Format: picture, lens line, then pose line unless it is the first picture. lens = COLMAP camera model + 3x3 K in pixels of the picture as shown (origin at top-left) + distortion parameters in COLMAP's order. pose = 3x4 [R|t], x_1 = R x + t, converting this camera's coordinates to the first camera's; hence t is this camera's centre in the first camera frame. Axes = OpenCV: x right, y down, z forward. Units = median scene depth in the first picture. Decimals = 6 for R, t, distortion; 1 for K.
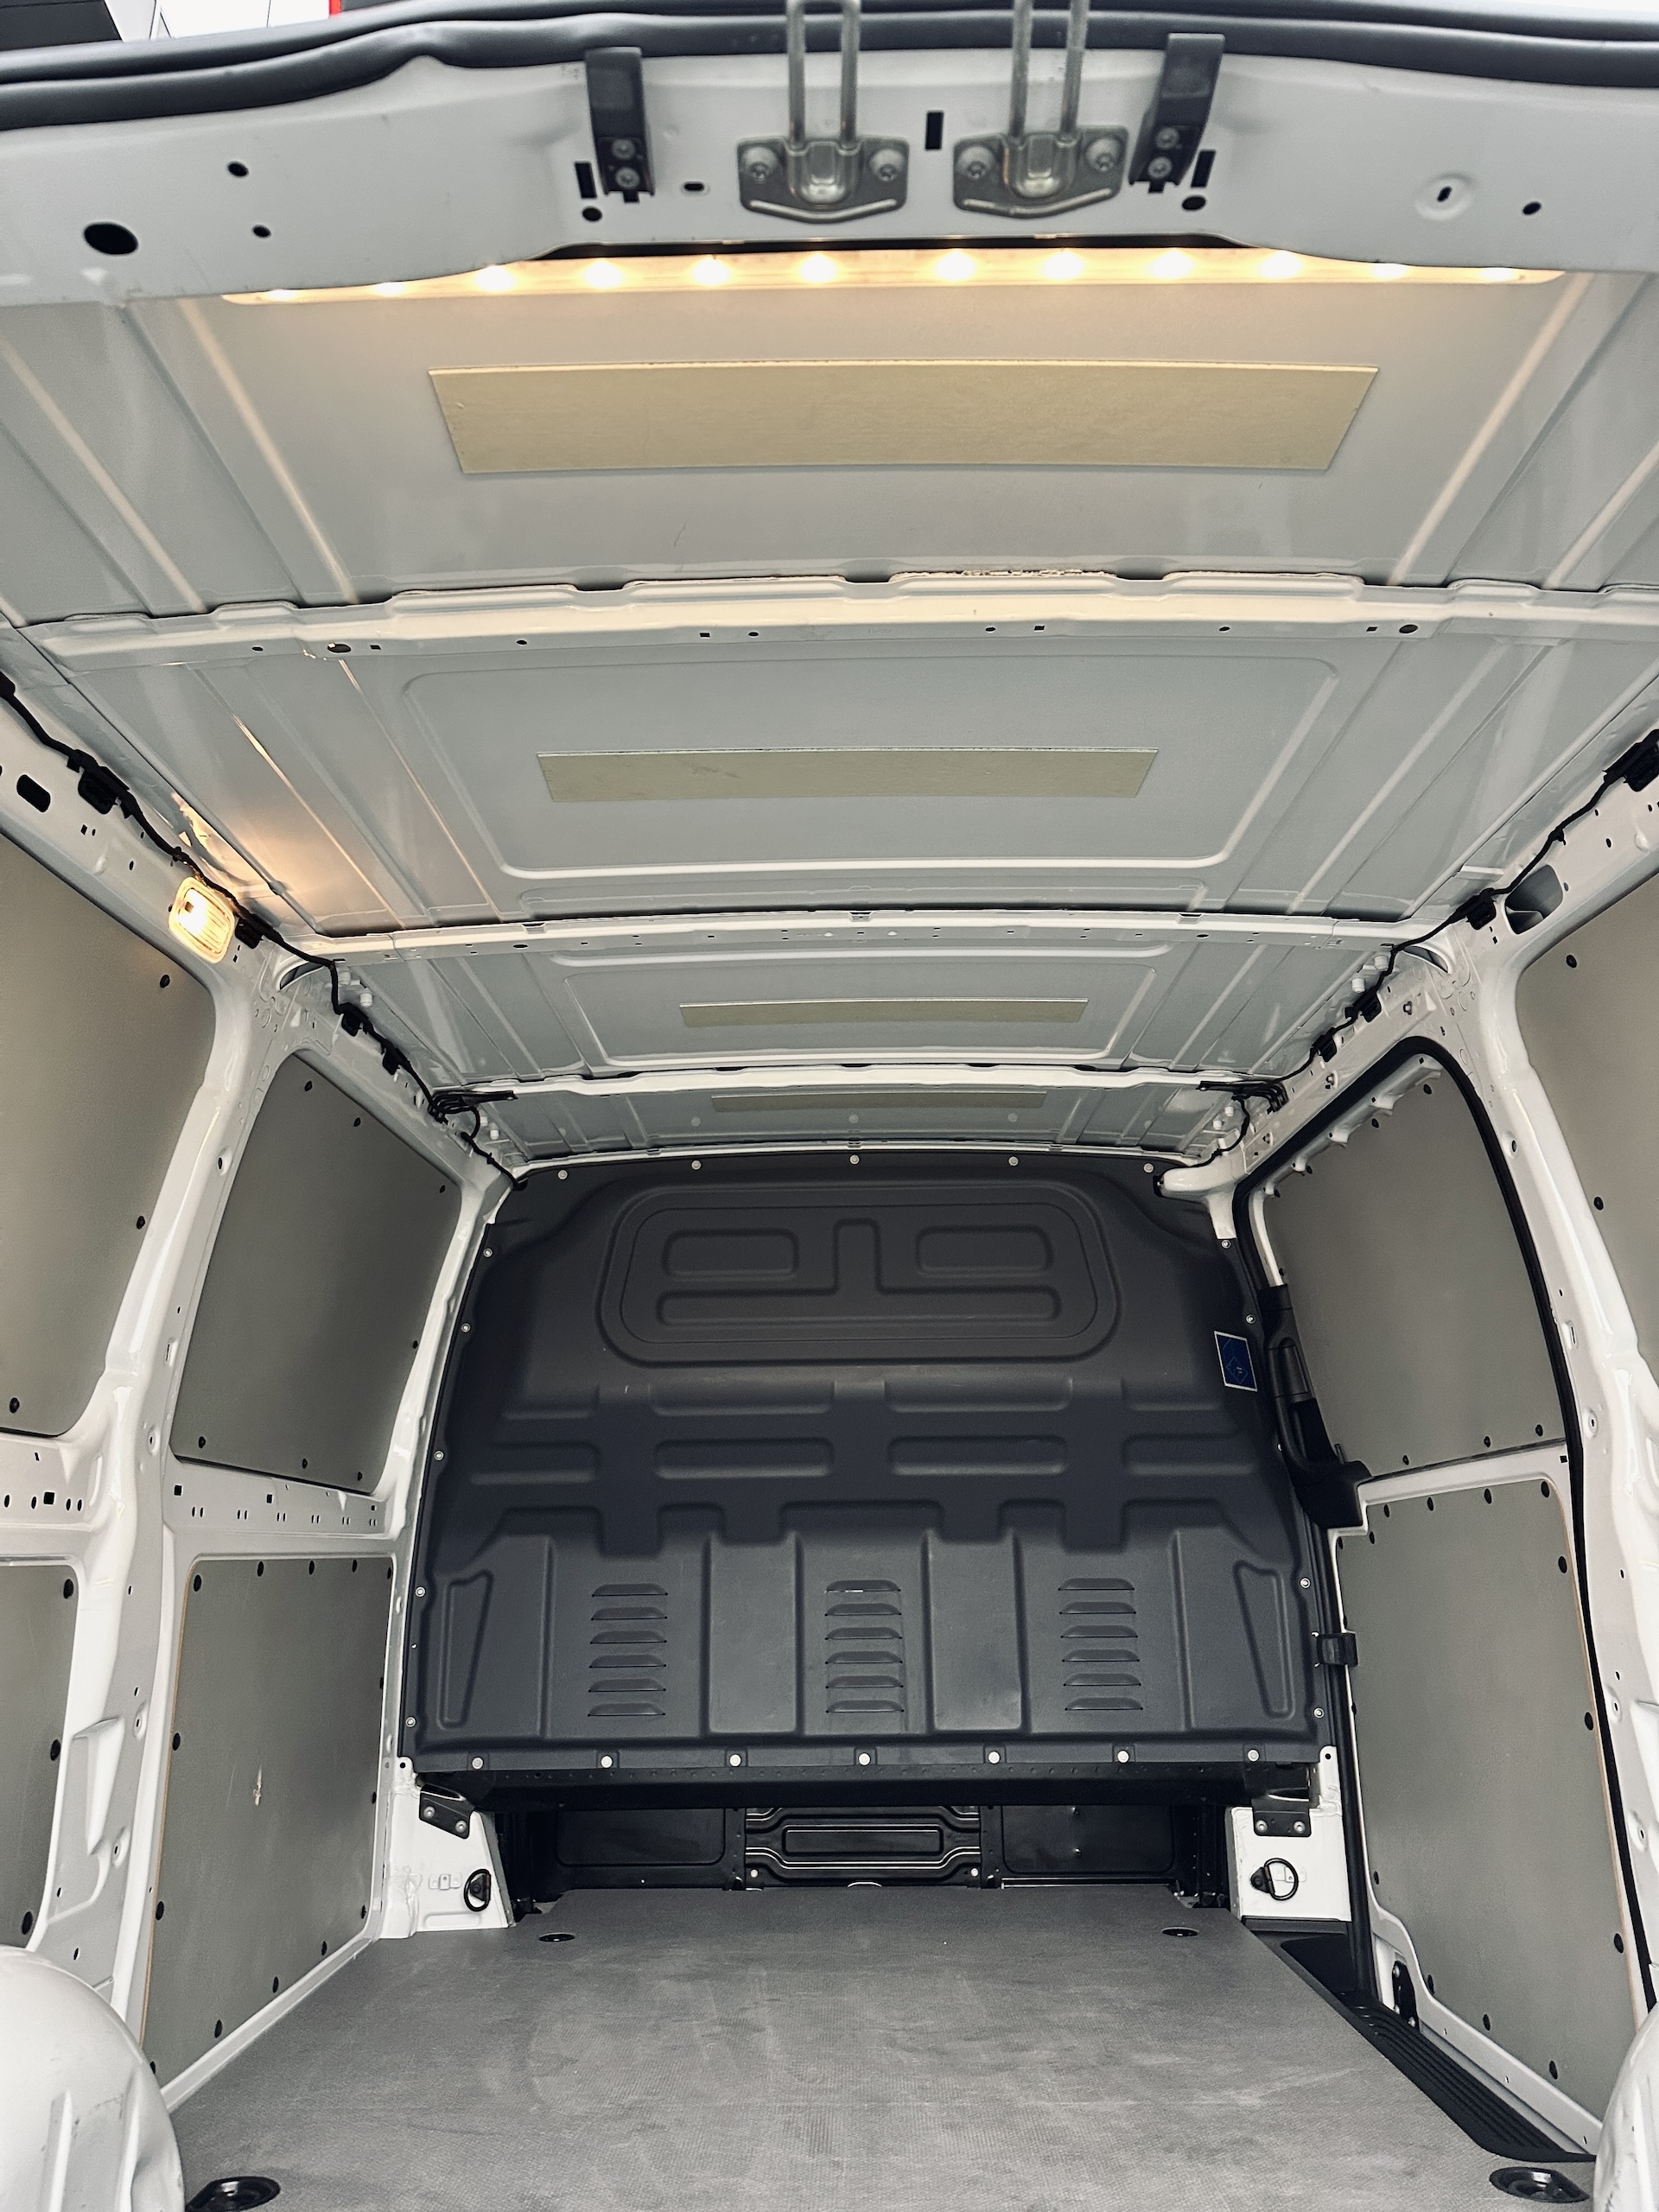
lens RADIAL K [[1530.5, 0, 826.0], [0, 1530.5, 1093.9], [0, 0, 1]] dist [0.073086, -0.091494]
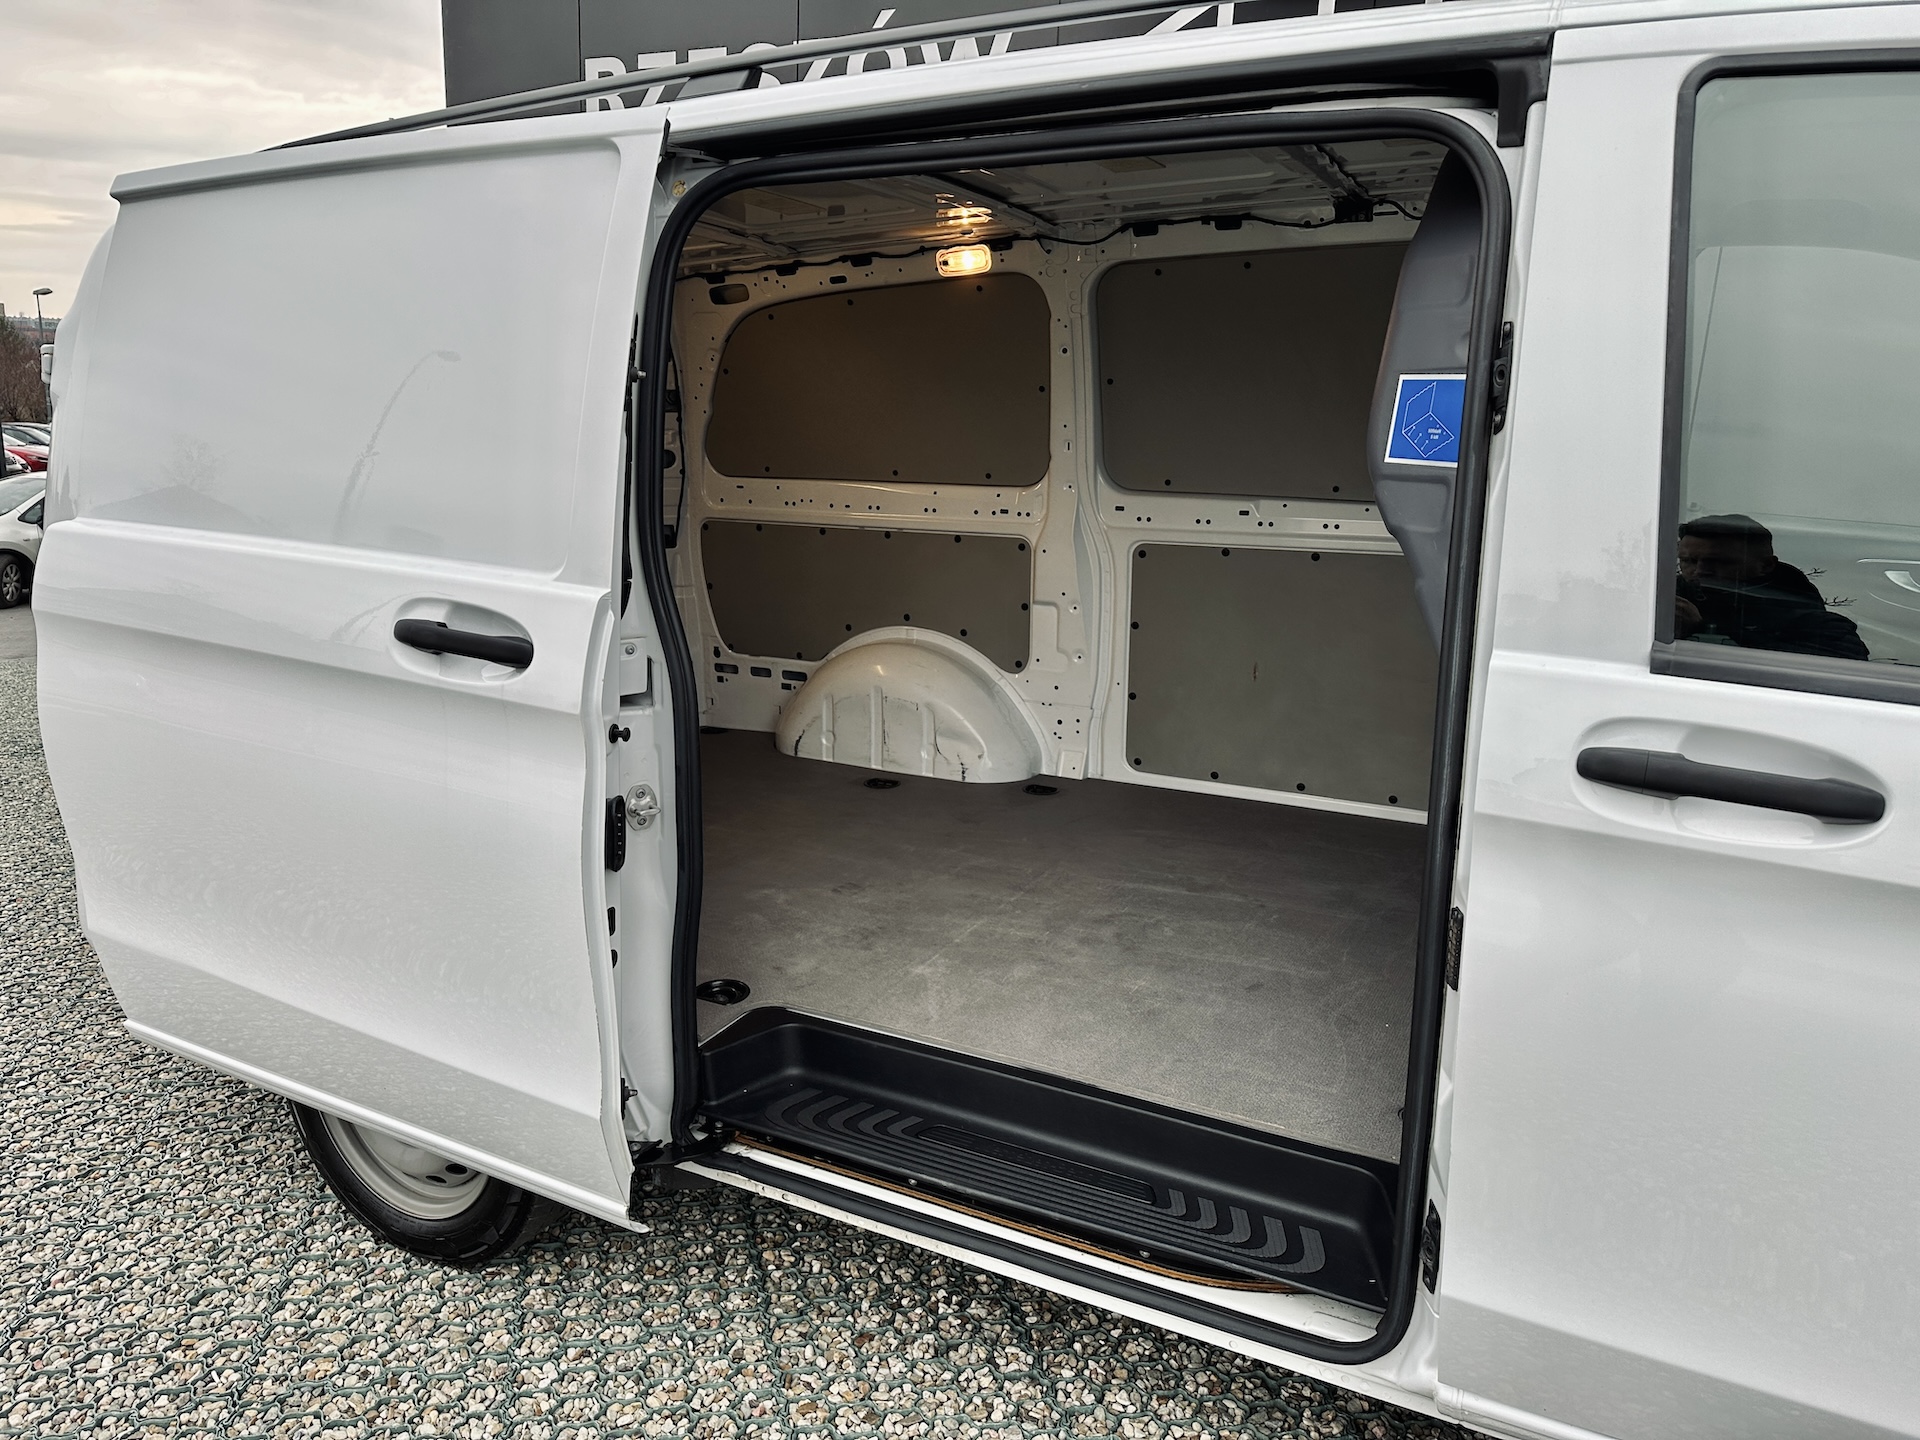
lens RADIAL K [[1328.5, 0, 959.7], [0, 1328.5, 714.2], [0, 0, 1]] dist [0.073086, -0.091494]
pose [[-0.448539, 0.218627, -0.866611, 1.133887], [0.257473, 0.960123, 0.108955, 0.245248], [0.855874, -0.174259, -0.486943, 1.466640]]
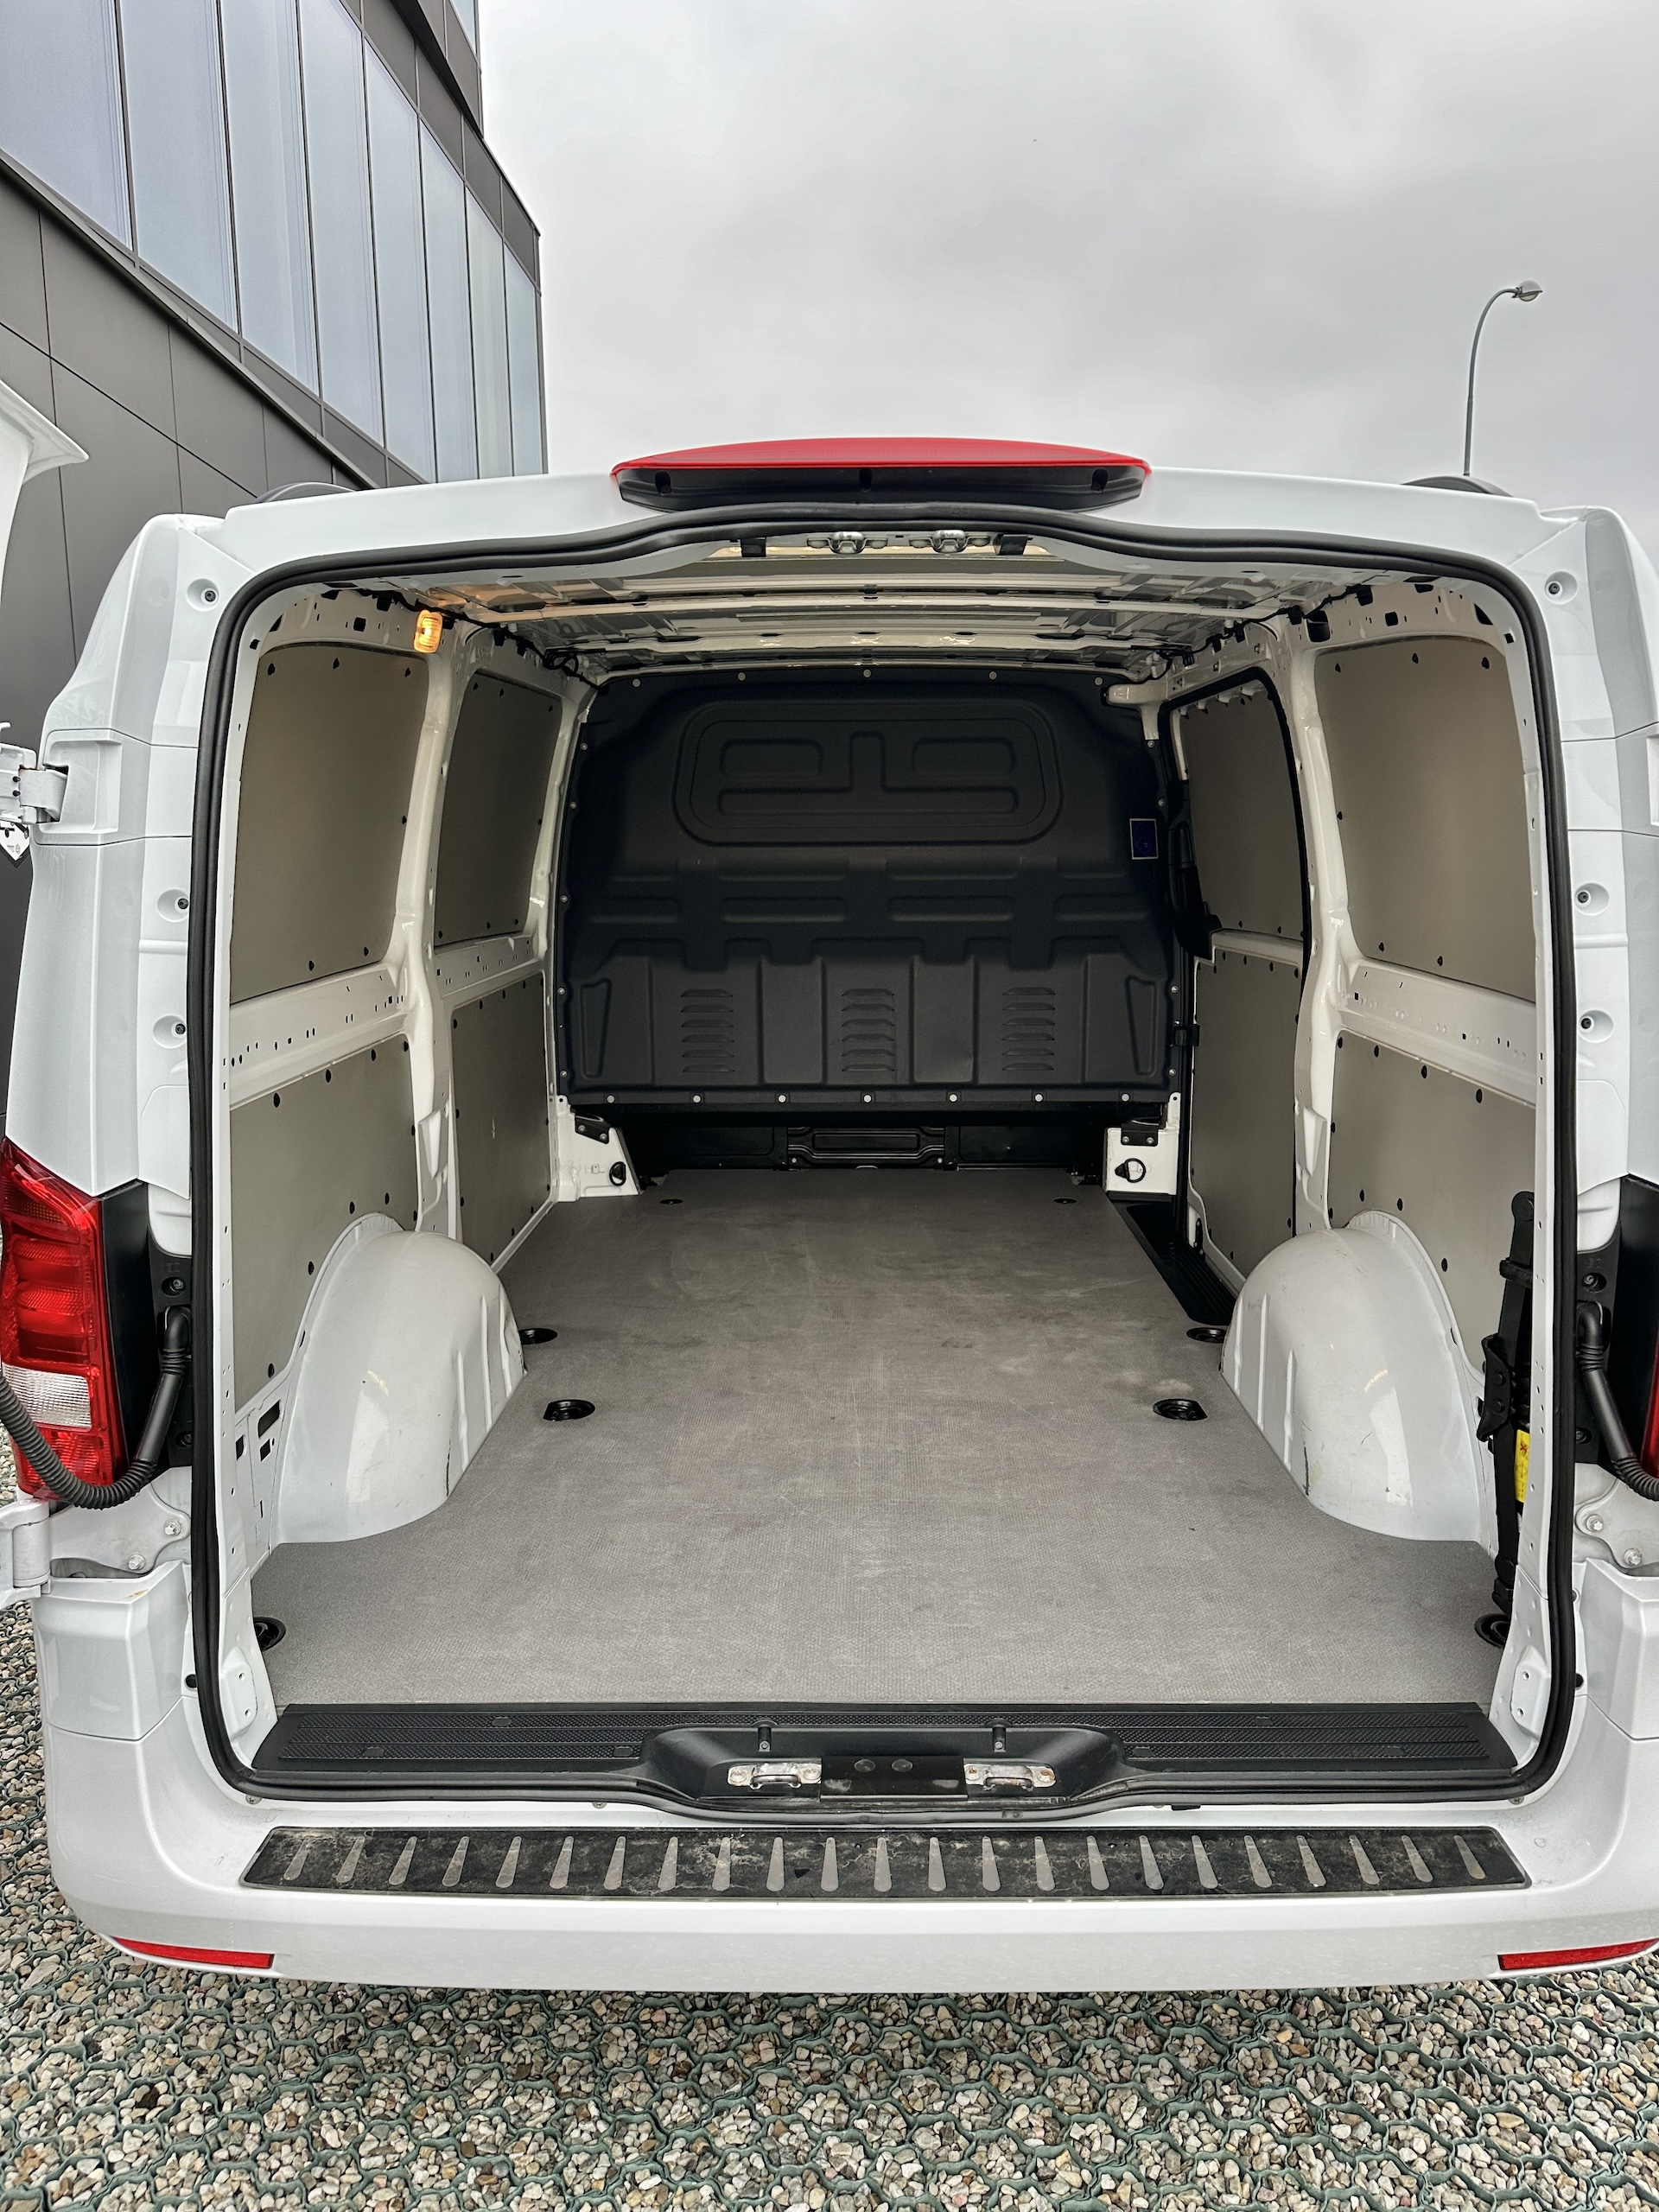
lens RADIAL K [[1530.5, 0, 856.7], [0, 1530.5, 1116.4], [0, 0, 1]] dist [0.073086, -0.091494]
pose [[0.999926, 0.005344, 0.010934, -0.002642], [-0.009746, 0.889704, 0.456433, -0.304420], [-0.007289, -0.456506, 0.889690, -0.431540]]
